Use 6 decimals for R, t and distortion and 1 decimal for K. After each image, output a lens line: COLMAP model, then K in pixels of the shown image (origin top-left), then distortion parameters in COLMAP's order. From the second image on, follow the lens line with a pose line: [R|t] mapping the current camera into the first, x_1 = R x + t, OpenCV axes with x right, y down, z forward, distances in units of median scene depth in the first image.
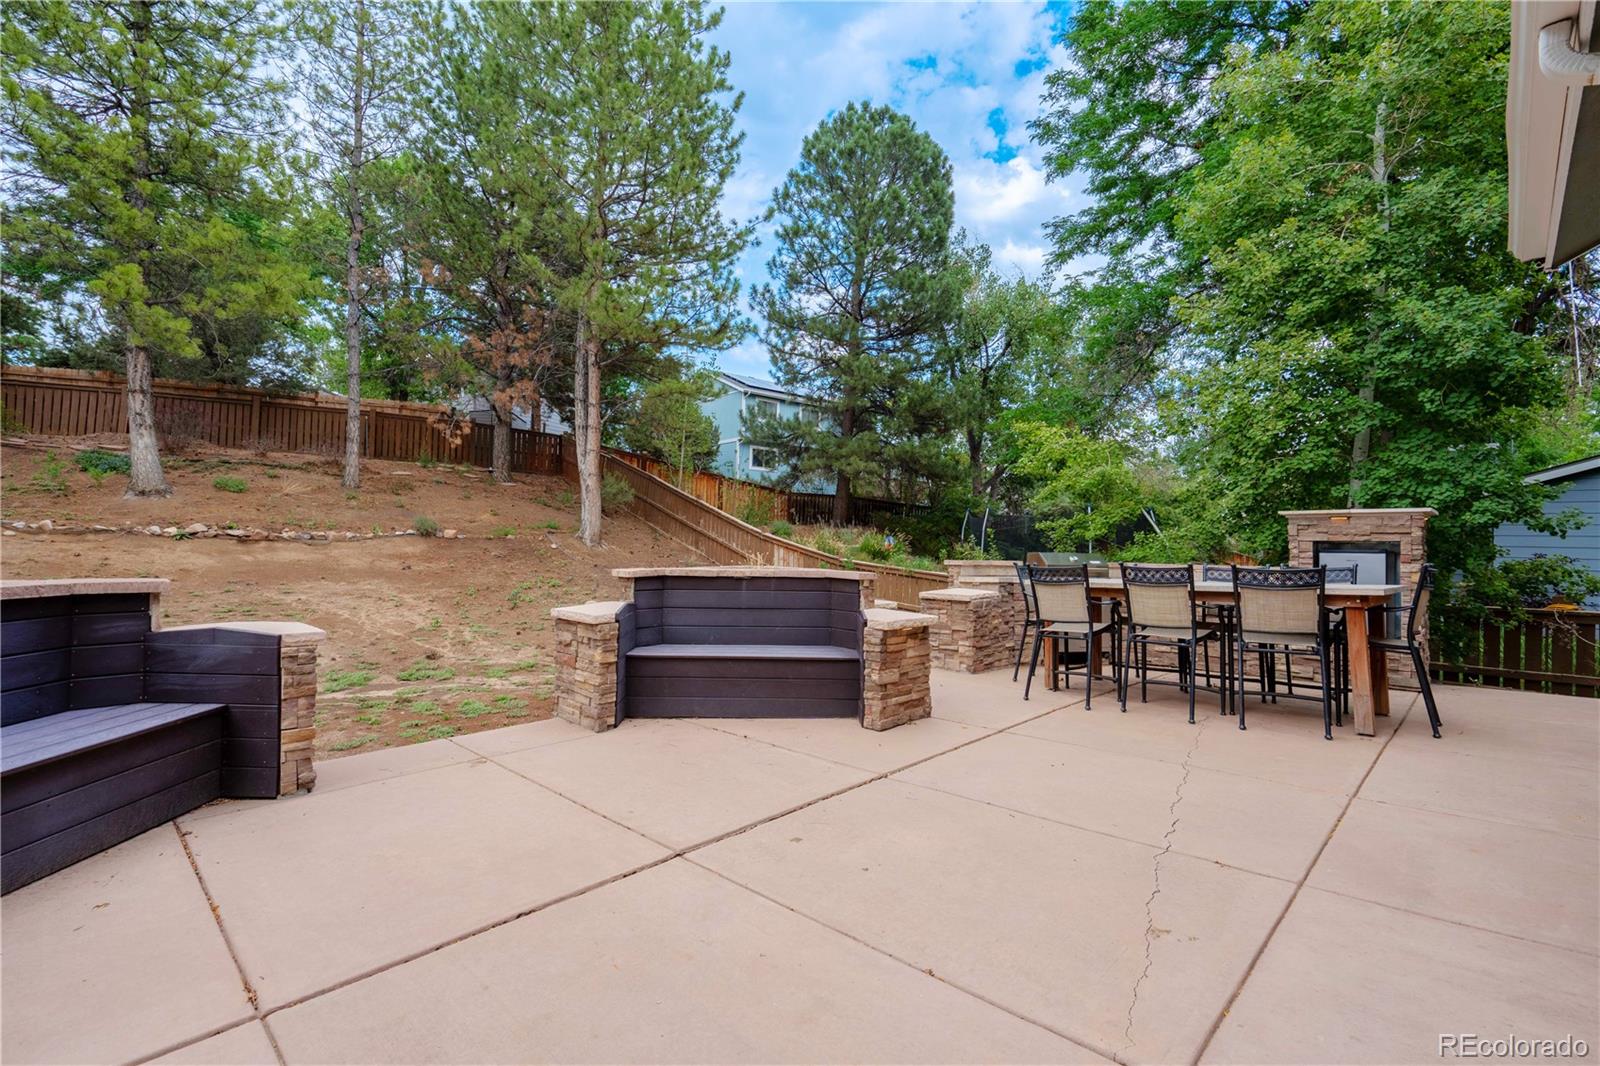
lens RADIAL K [[711.7, 0, 796.4], [0, 711.7, 528.1], [0, 0, 1]] dist [0.012220, -0.002219]
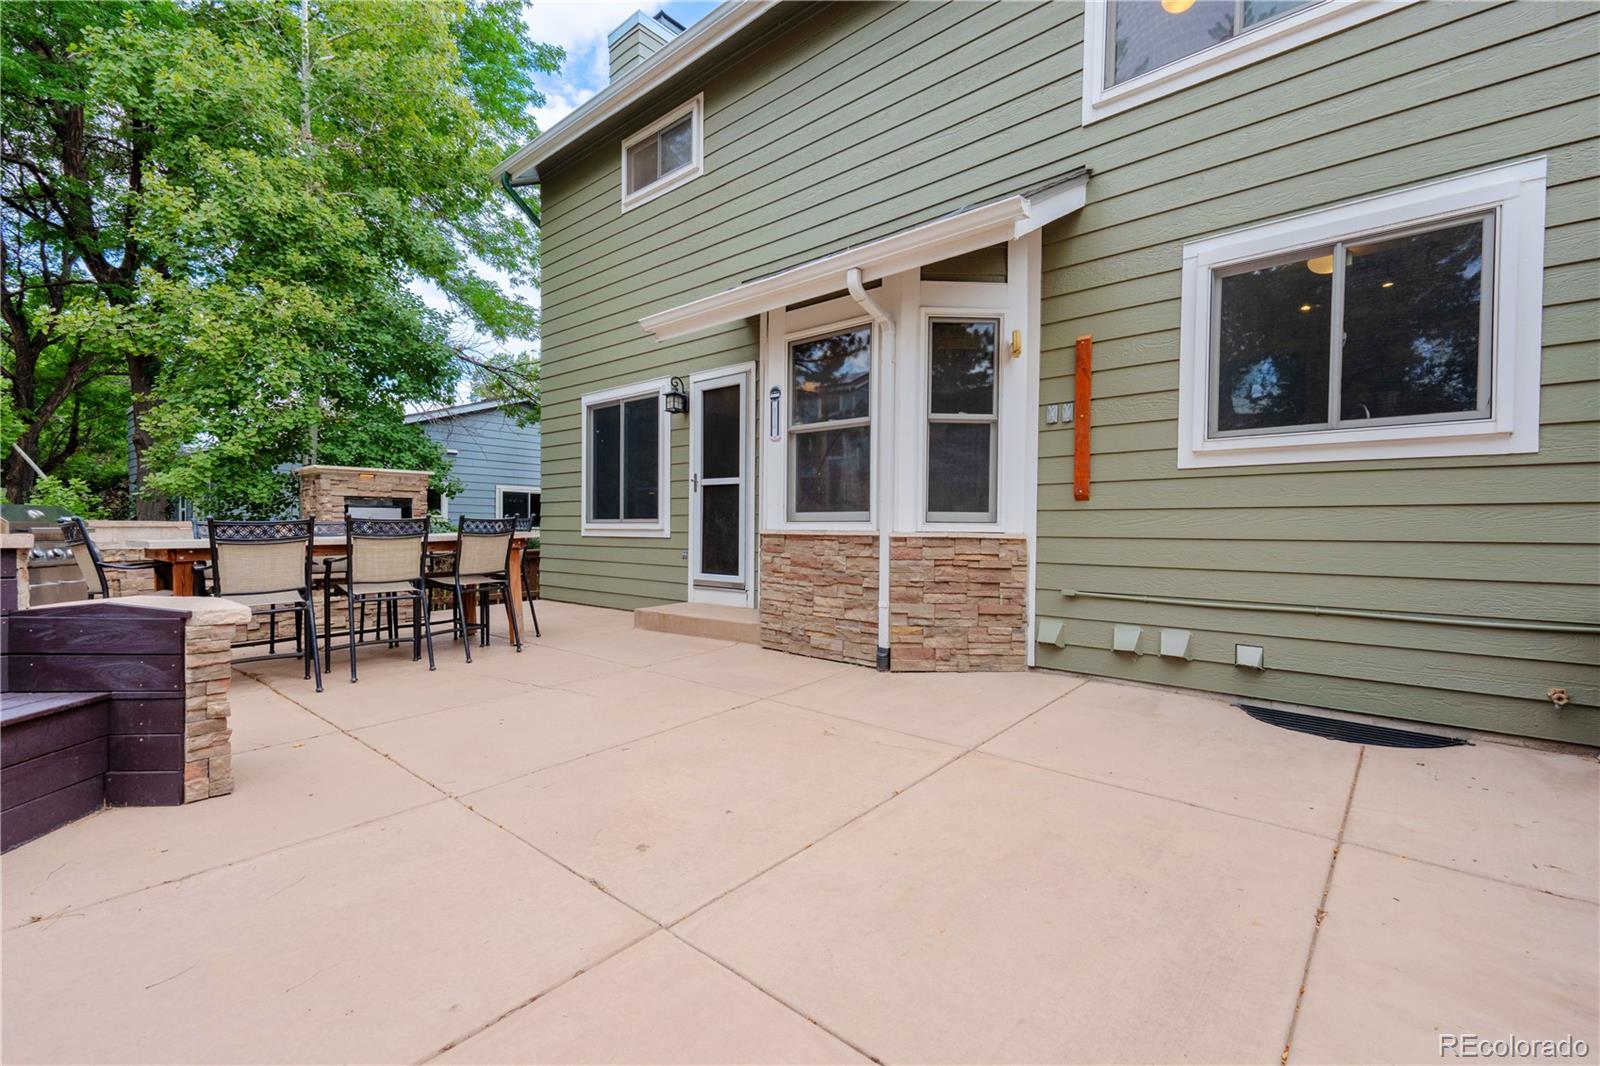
lens RADIAL K [[711.7, 0, 805.8], [0, 711.7, 534.2], [0, 0, 1]] dist [0.012220, -0.002219]
pose [[-0.077646, -0.028032, 0.996587, -0.449843], [-0.032655, 0.999140, 0.025559, 0.030521], [-0.996446, -0.030559, -0.078495, 0.493256]]
